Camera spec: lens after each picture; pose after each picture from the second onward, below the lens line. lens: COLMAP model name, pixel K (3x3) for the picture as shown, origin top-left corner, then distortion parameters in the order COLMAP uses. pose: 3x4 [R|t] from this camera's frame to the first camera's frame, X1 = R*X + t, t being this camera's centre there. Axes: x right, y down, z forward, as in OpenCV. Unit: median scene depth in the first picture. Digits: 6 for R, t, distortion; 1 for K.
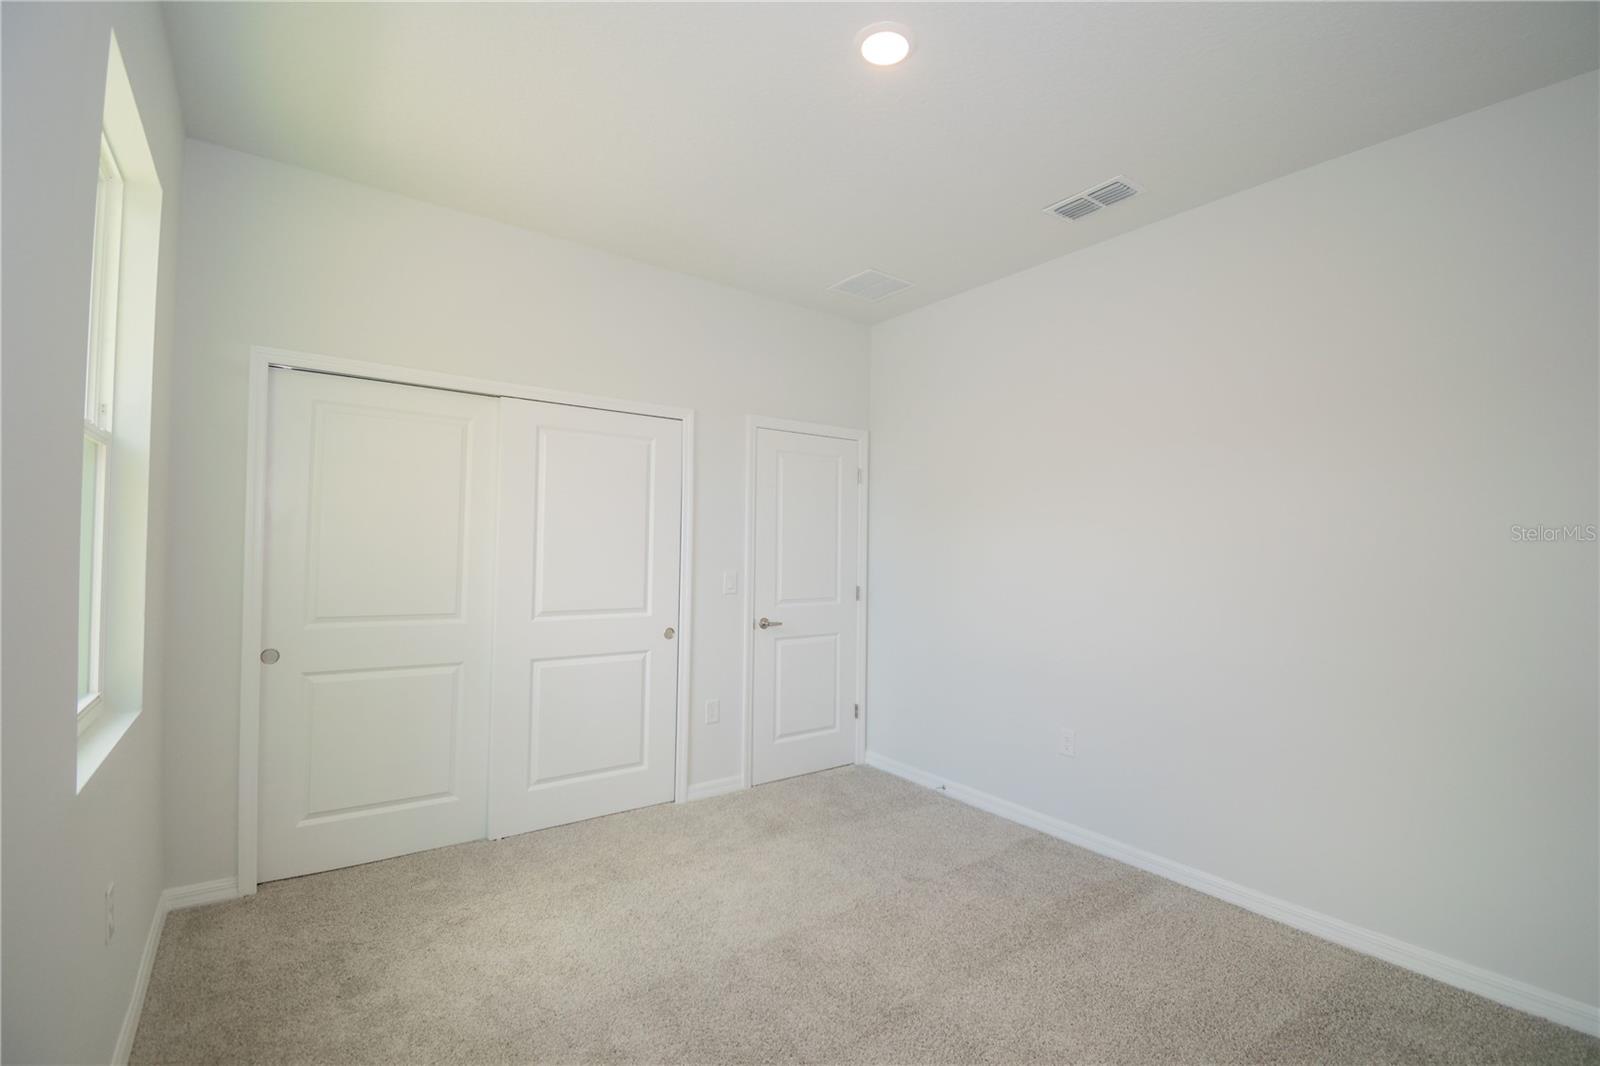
lens RADIAL K [[725.3, 0, 753.9], [0, 725.3, 532.0], [0, 0, 1]] dist [-0.000239, -0.001791]
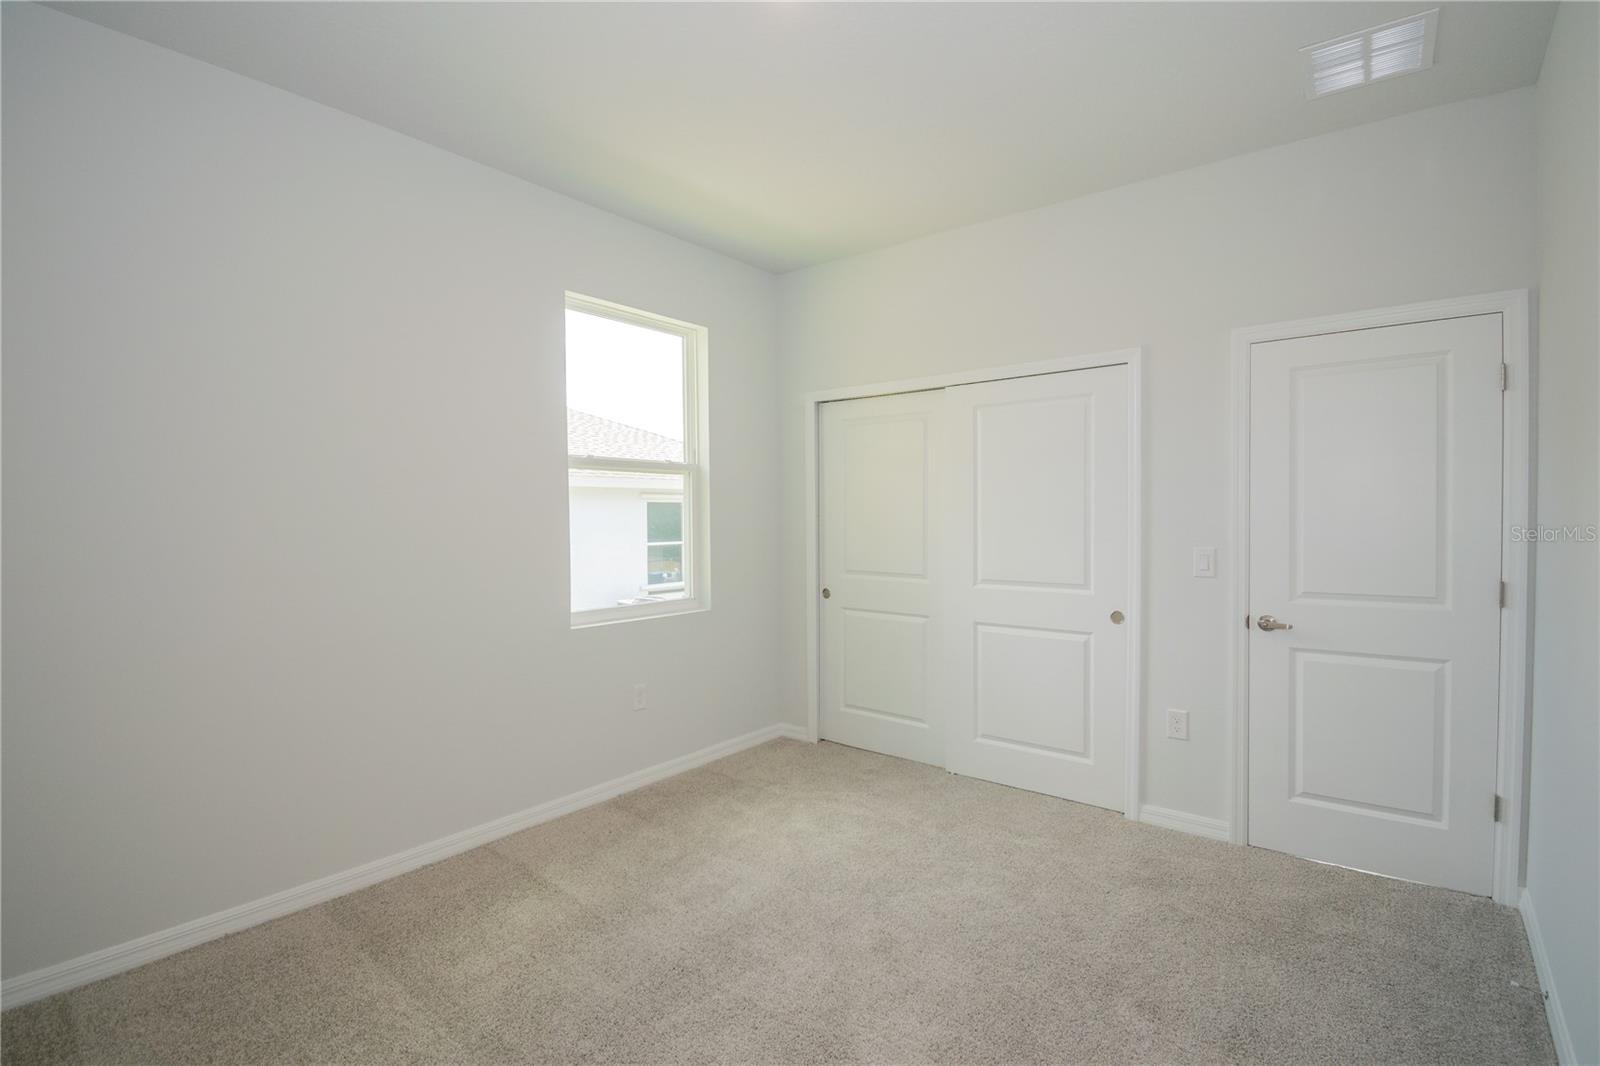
lens RADIAL K [[725.3, 0, 799.5], [0, 725.3, 528.4], [0, 0, 1]] dist [-0.000239, -0.001791]
pose [[0.280090, 0.003758, -0.959966, 0.597566], [0.039307, 0.999109, 0.015380, 0.006945], [0.959169, -0.042042, 0.279693, 0.404300]]
